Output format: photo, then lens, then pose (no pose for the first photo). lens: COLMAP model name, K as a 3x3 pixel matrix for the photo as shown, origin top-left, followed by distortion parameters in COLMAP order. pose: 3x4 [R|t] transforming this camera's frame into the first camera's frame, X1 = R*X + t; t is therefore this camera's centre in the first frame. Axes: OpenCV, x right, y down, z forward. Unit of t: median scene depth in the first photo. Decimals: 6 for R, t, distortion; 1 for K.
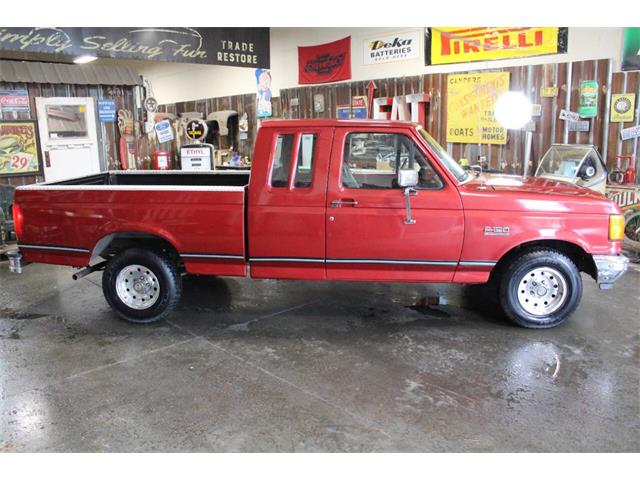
lens RADIAL K [[525.2, 0, 323.0], [0, 525.2, 241.5], [0, 0, 1]] dist [-0.157497, 0.139705]
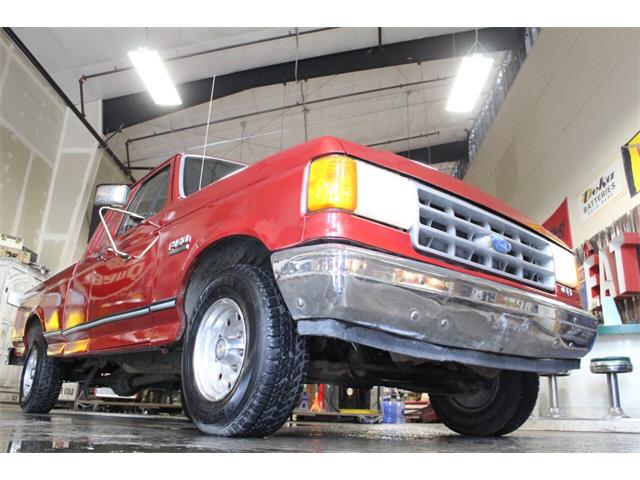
lens RADIAL K [[538.5, 0, 320.0], [0, 538.5, 240.0], [0, 0, 1]] dist [-0.084598, 0.013155]
pose [[0.705107, -0.175052, -0.687154, 0.446571], [-0.191225, 0.886208, -0.421982, 0.103320], [0.682830, 0.428943, 0.591397, 0.377079]]
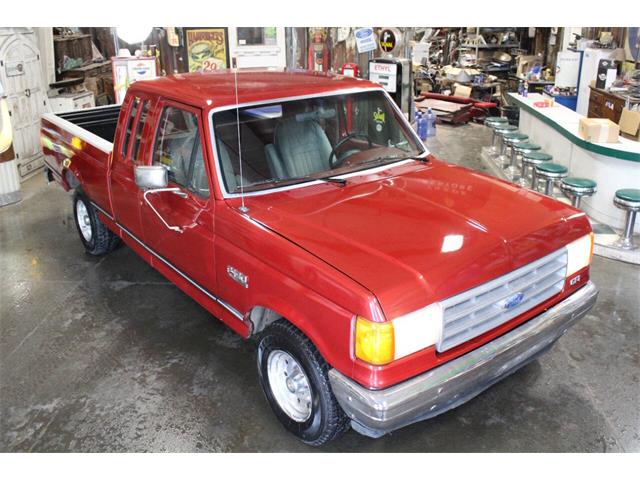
lens RADIAL K [[614.7, 0, 320.0], [0, 614.7, 240.0], [0, 0, 1]] dist [-0.119954, 0.111989]
pose [[0.682914, 0.272481, -0.677777, 0.484037], [-0.149996, 0.960363, 0.234954, -0.139274], [0.714933, -0.058790, 0.696717, 0.260251]]
